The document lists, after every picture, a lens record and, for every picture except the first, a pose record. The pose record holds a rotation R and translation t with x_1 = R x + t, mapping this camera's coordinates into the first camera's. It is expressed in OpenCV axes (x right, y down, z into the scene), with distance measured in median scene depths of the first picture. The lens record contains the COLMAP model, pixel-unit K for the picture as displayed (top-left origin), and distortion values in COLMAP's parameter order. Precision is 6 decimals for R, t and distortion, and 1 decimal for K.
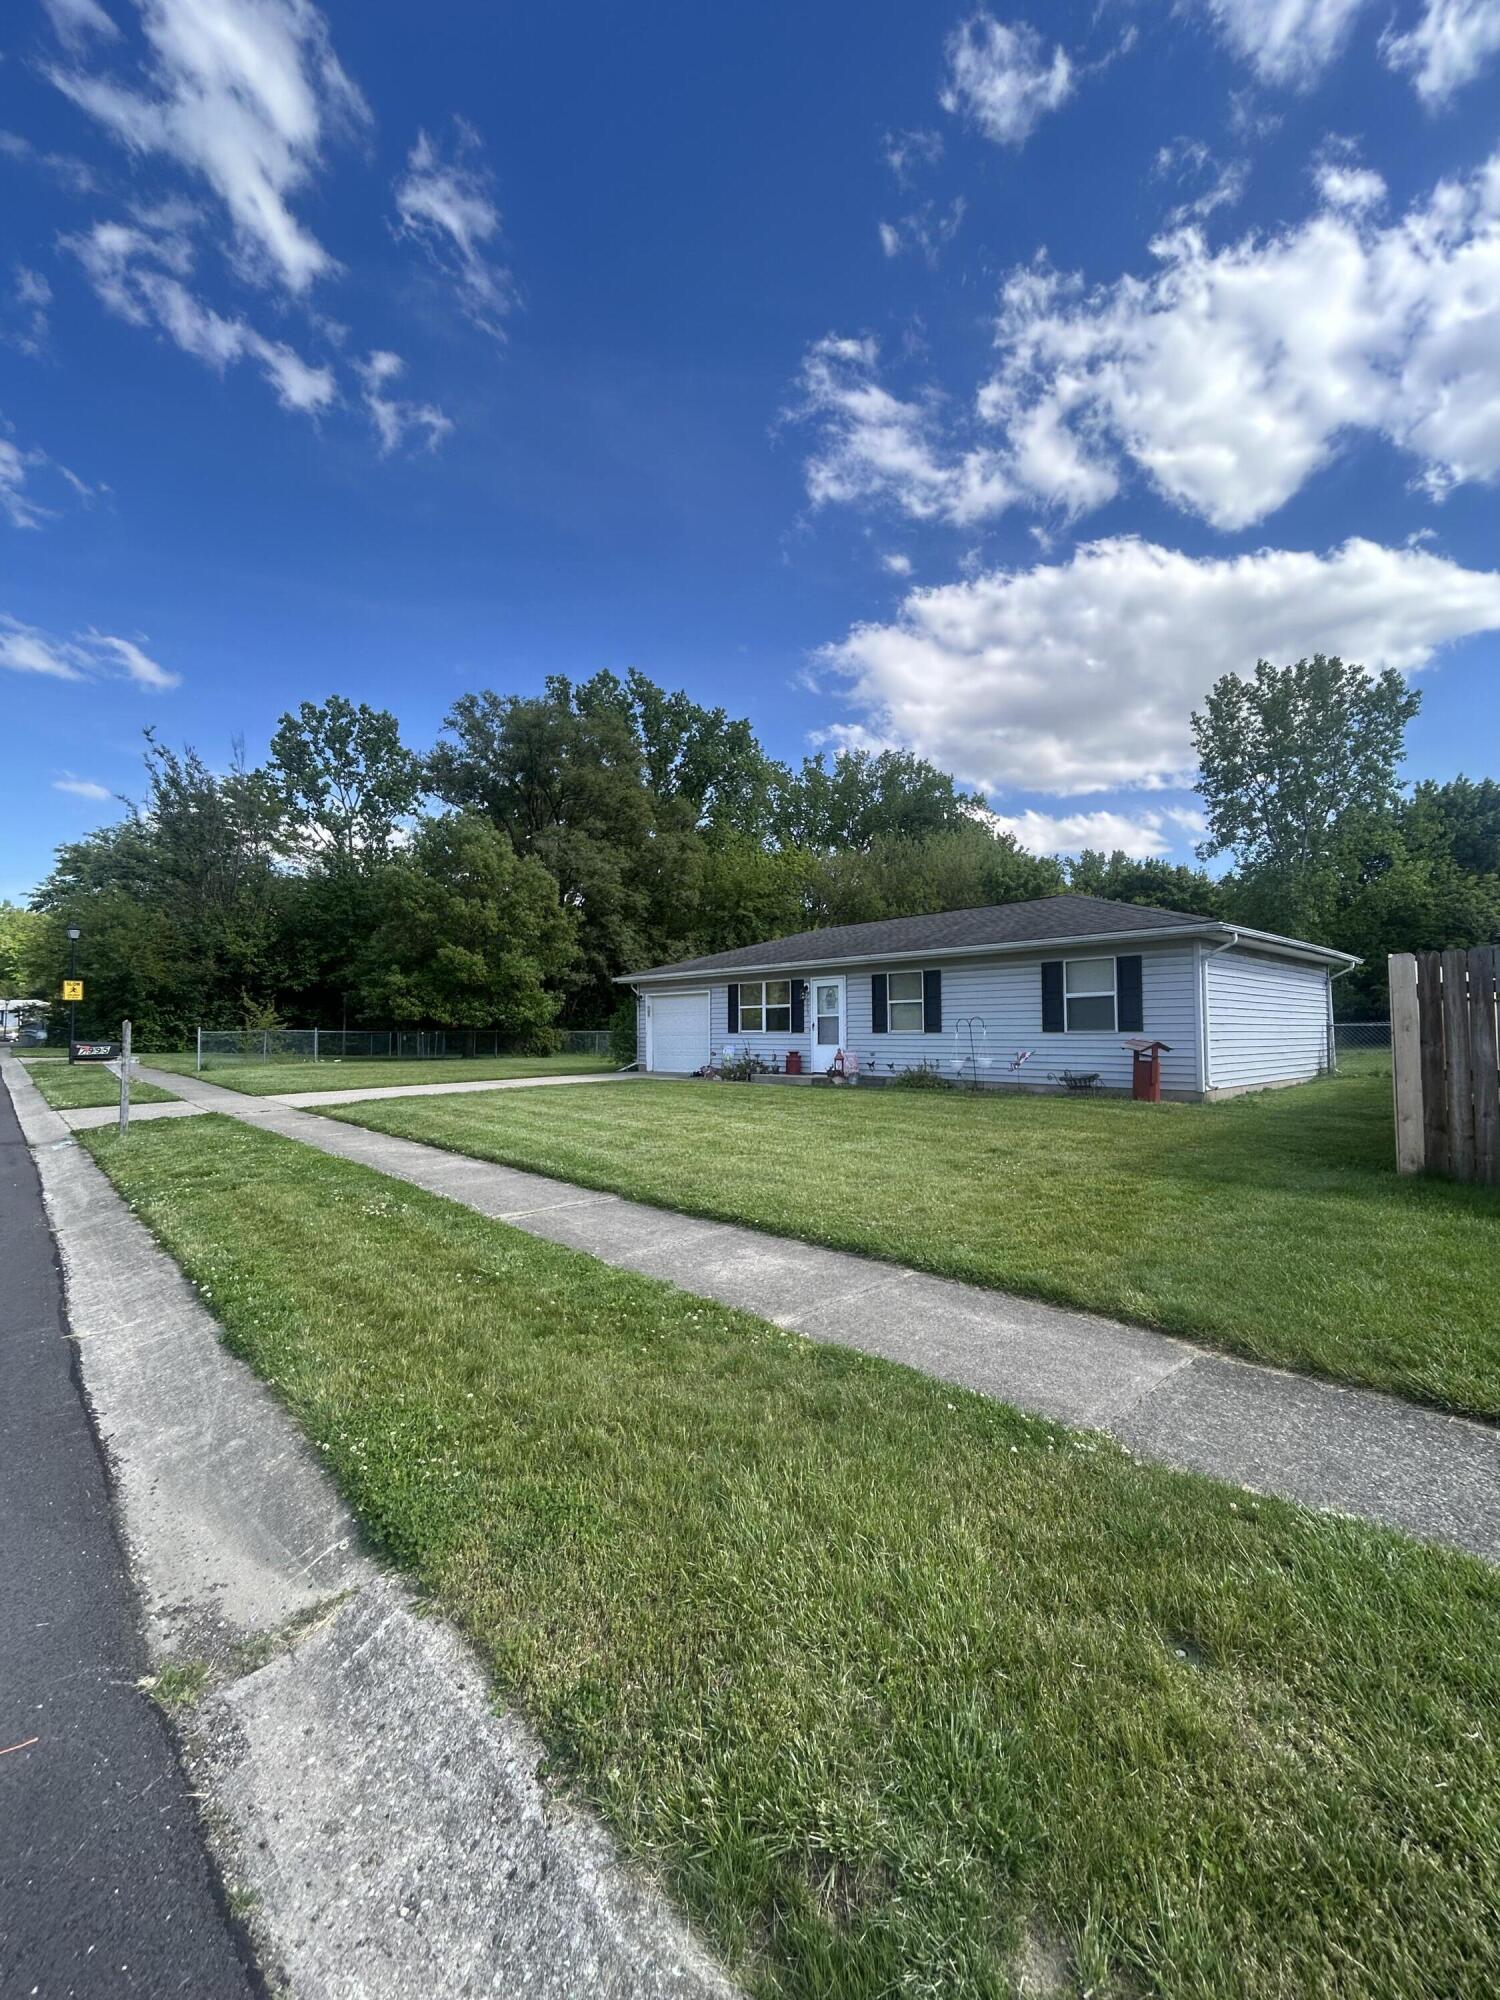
lens RADIAL K [[815.0, 0, 755.2], [0, 815.0, 998.3], [0, 0, 1]] dist [-0.002027, 0.000743]
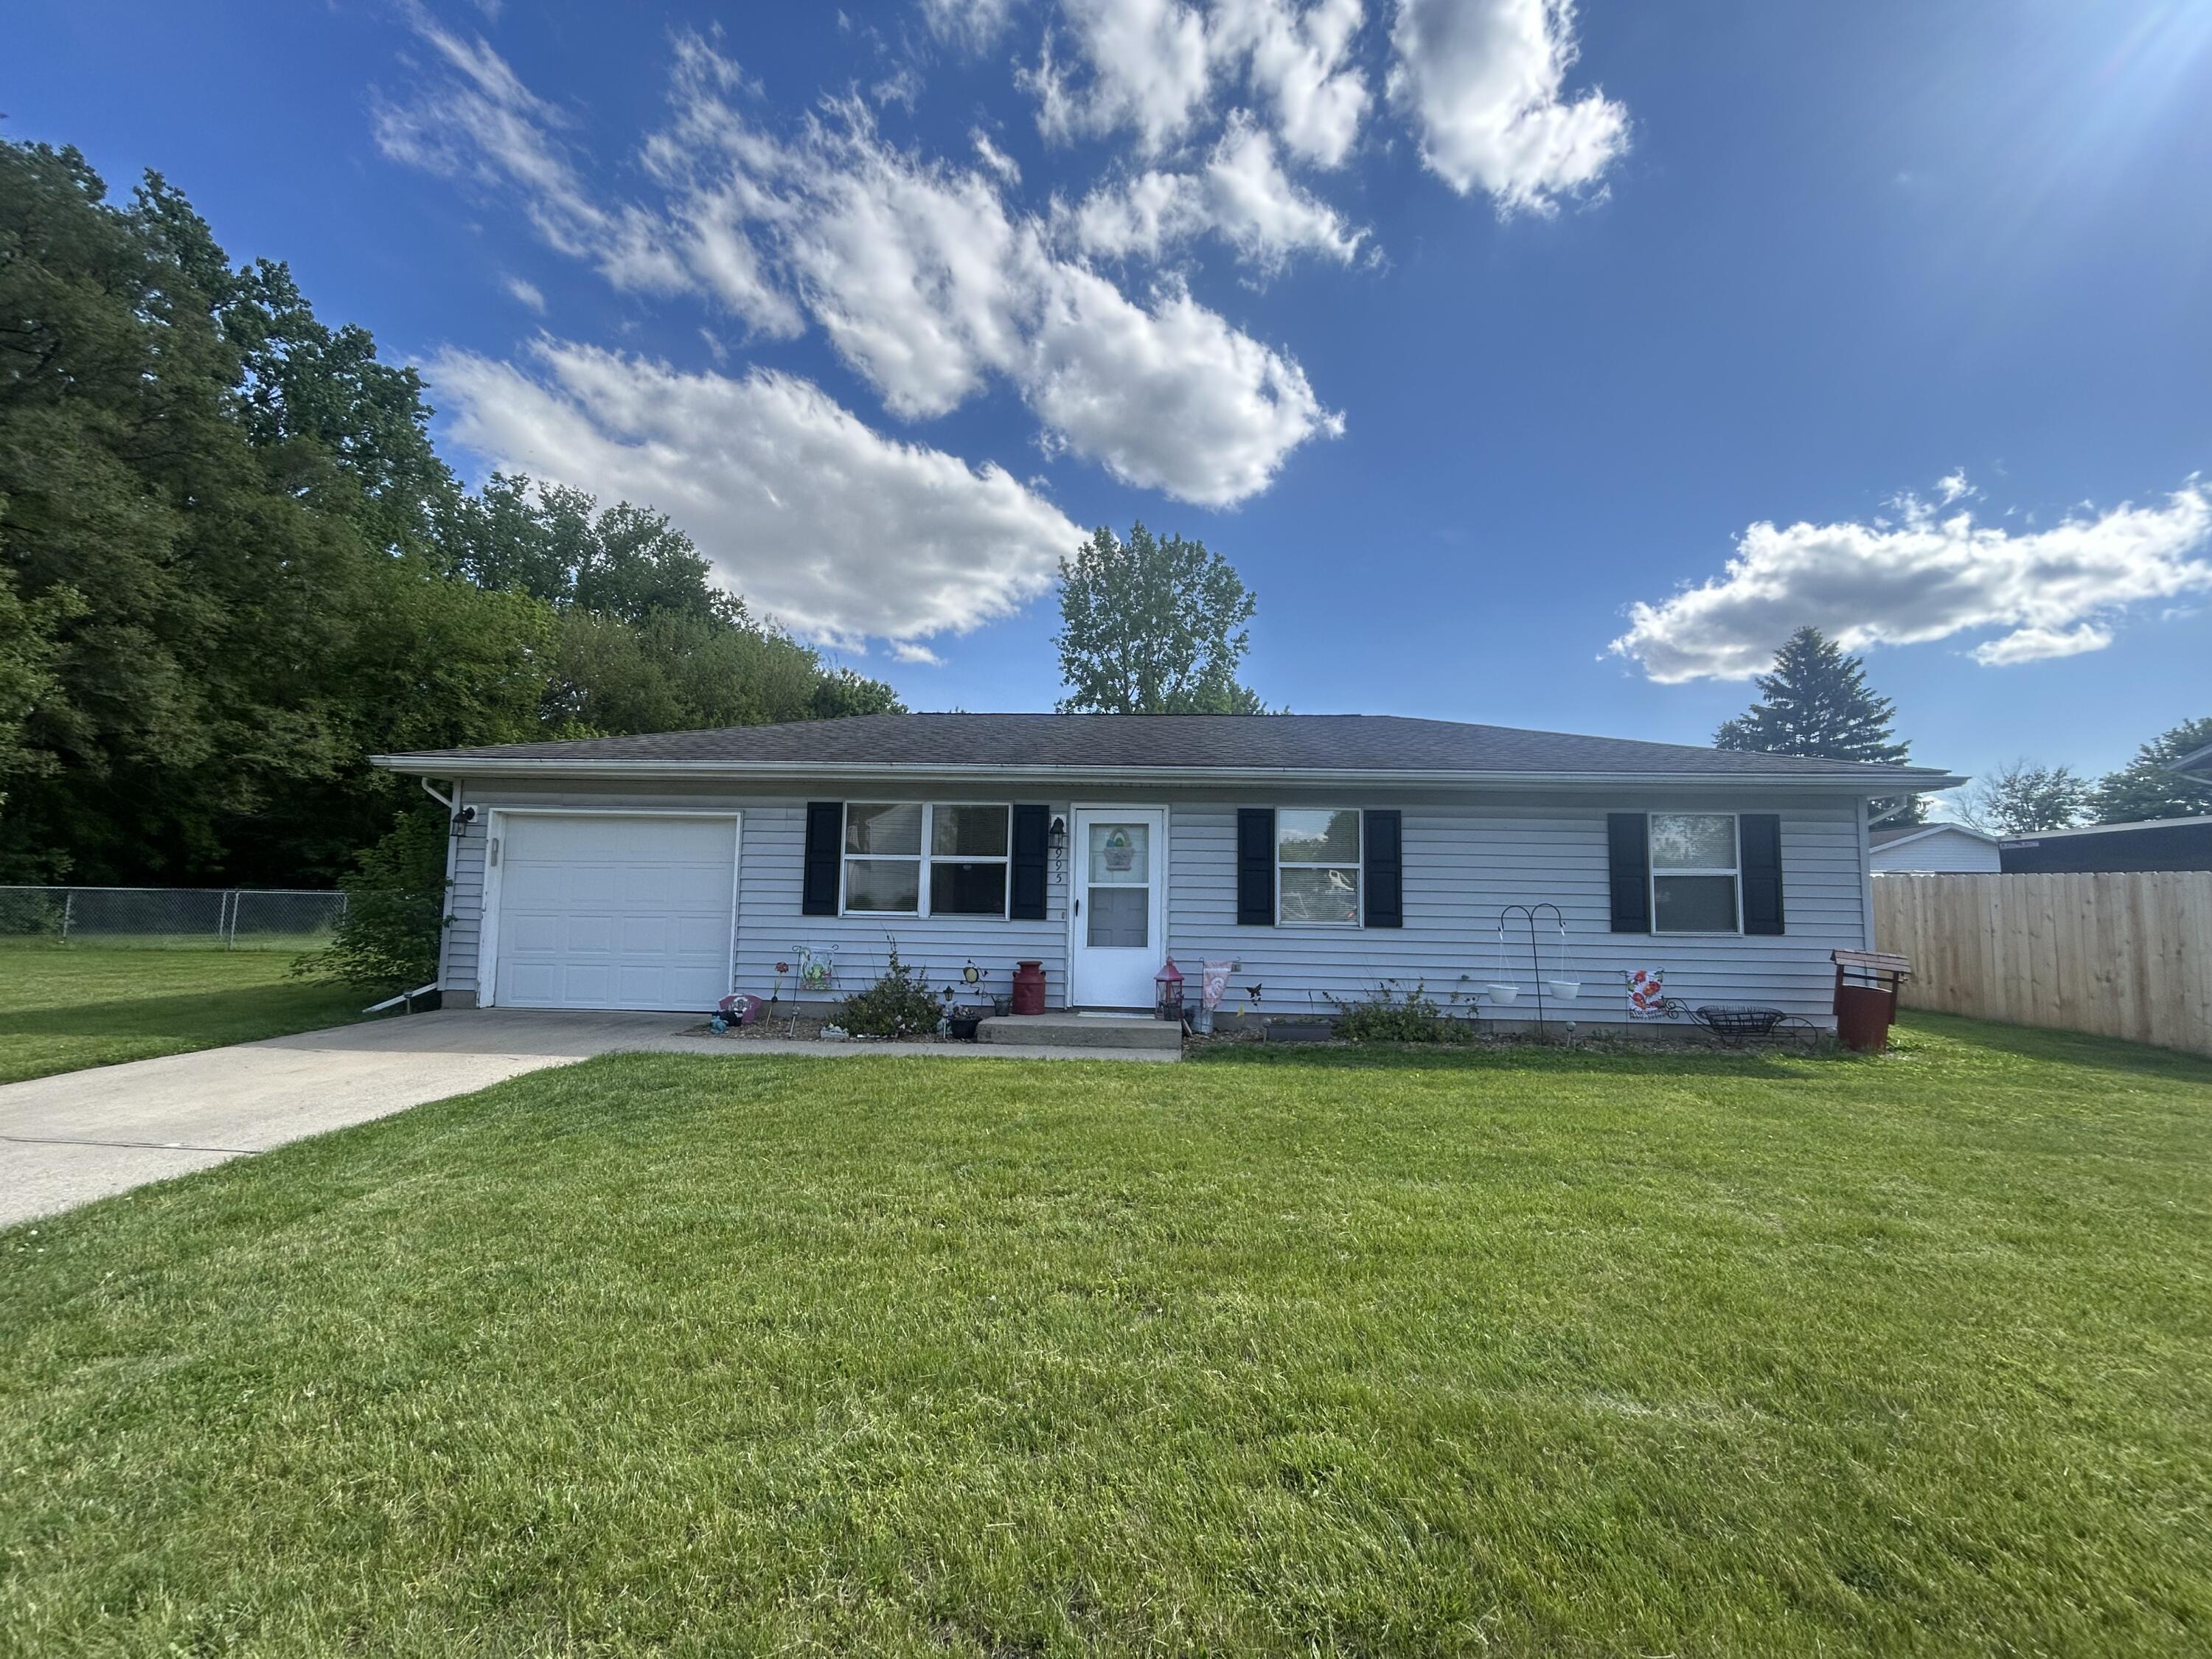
lens RADIAL K [[901.3, 0, 1093.8], [0, 901.3, 837.1], [0, 0, 1]] dist [-0.002027, 0.000743]
pose [[0.723419, 0.065231, 0.687321, -0.274285], [-0.050015, 0.997862, -0.042062, 0.014741], [-0.688596, -0.003948, 0.725135, 0.587571]]
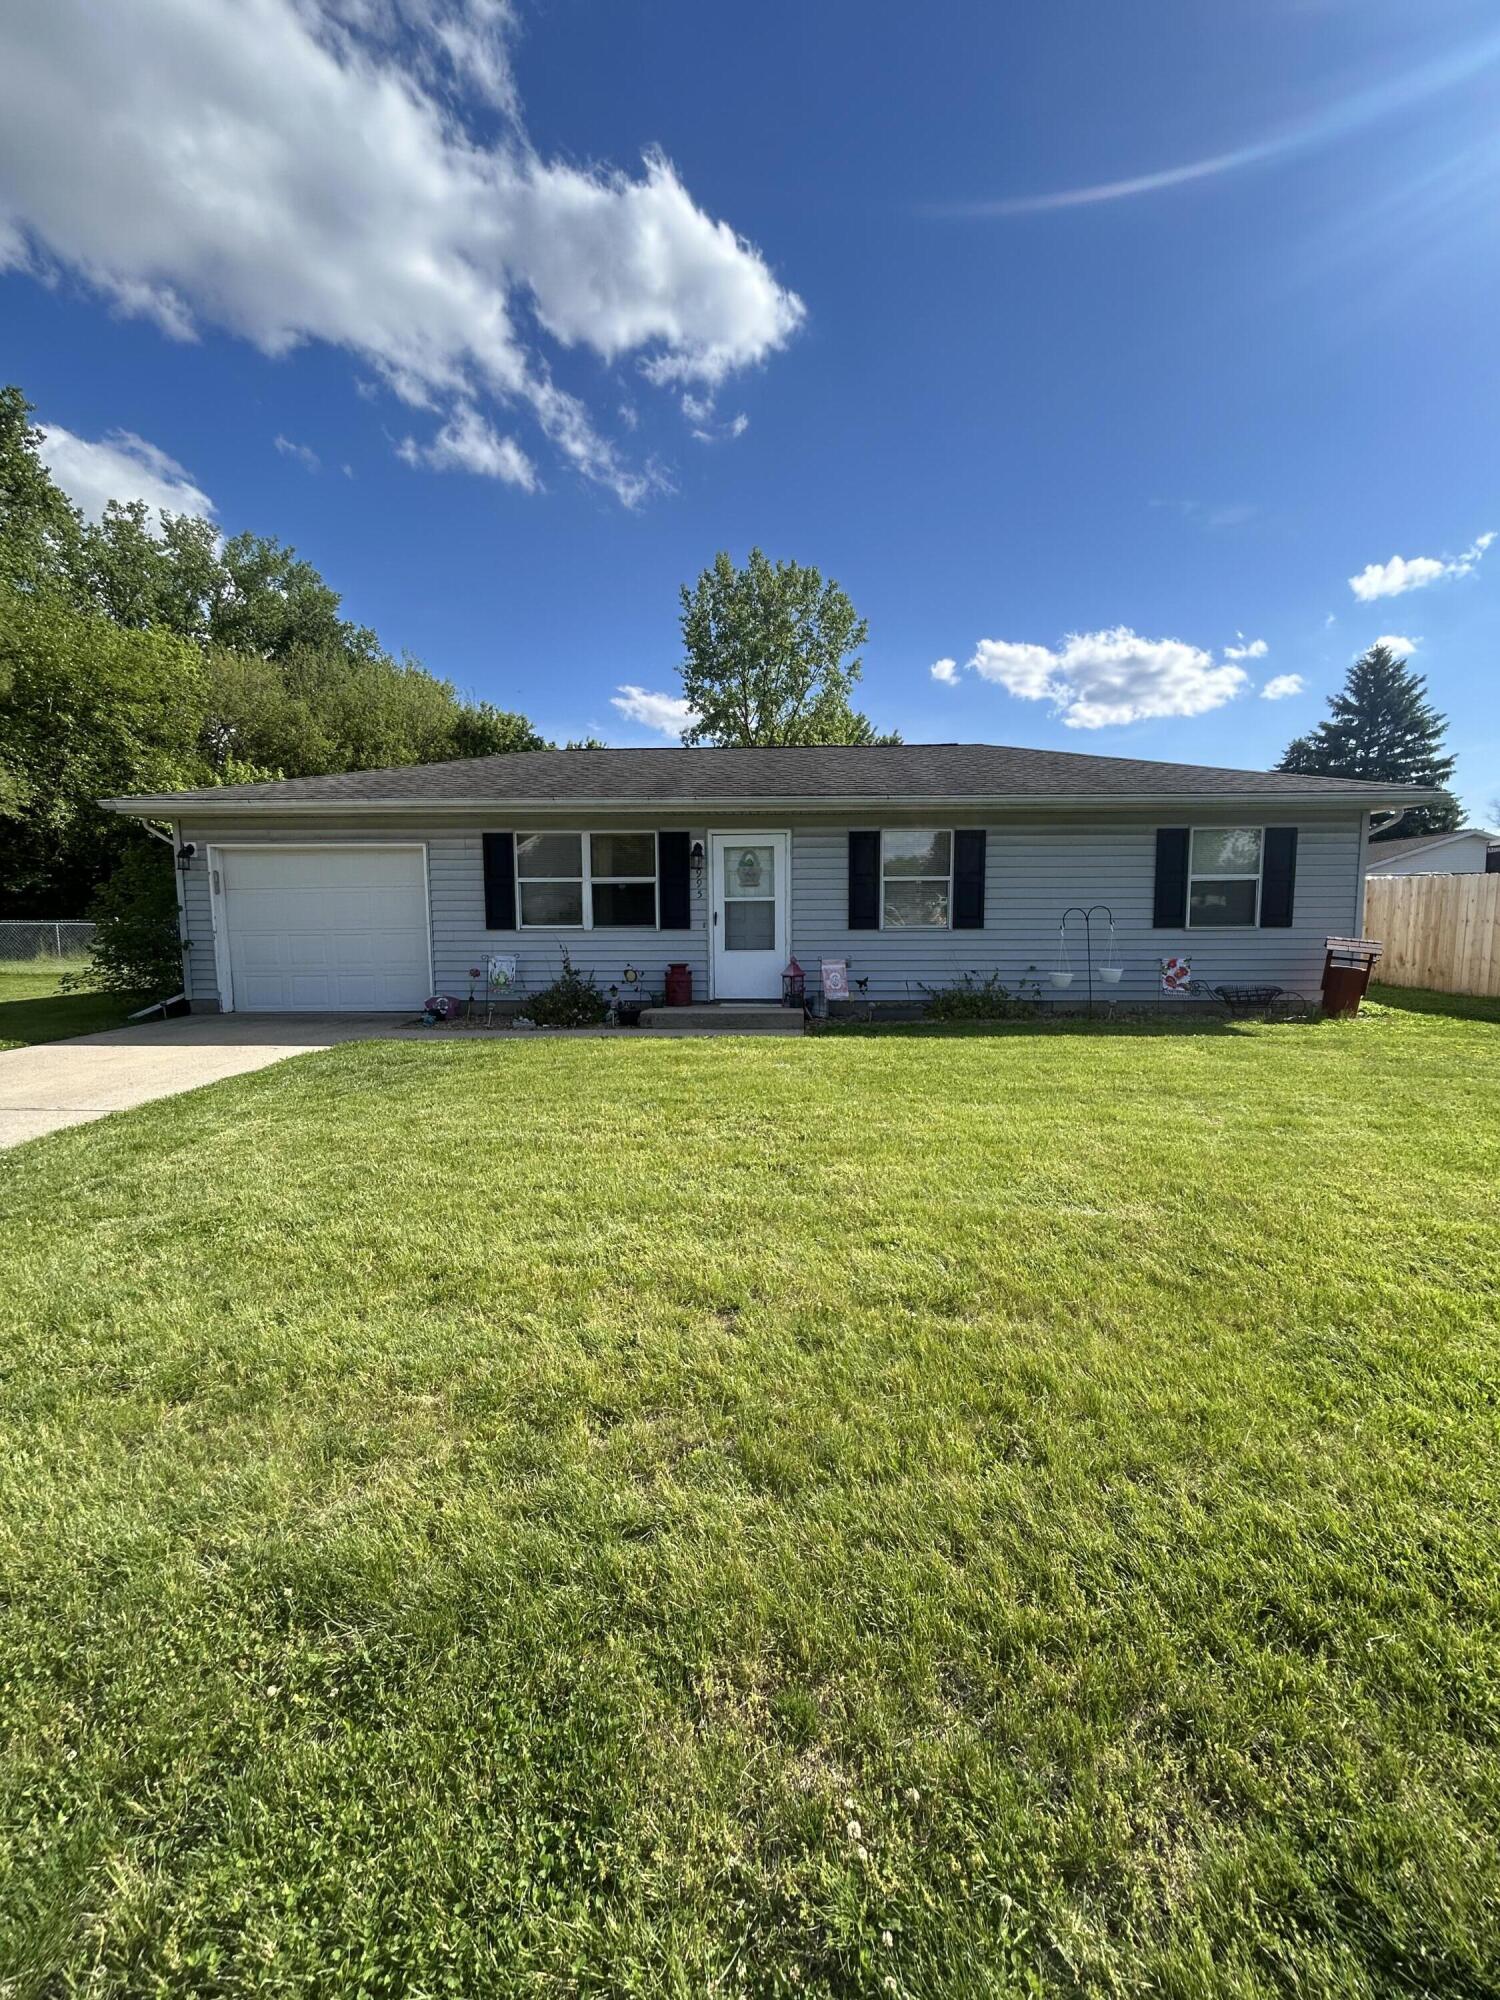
lens RADIAL K [[815.0, 0, 739.8], [0, 815.0, 1006.3], [0, 0, 1]] dist [-0.002027, 0.000743]
pose [[0.706453, -0.077200, 0.703537, -0.309827], [-0.028047, 0.990199, 0.136820, 0.016469], [-0.707204, -0.116389, 0.697364, 0.559634]]
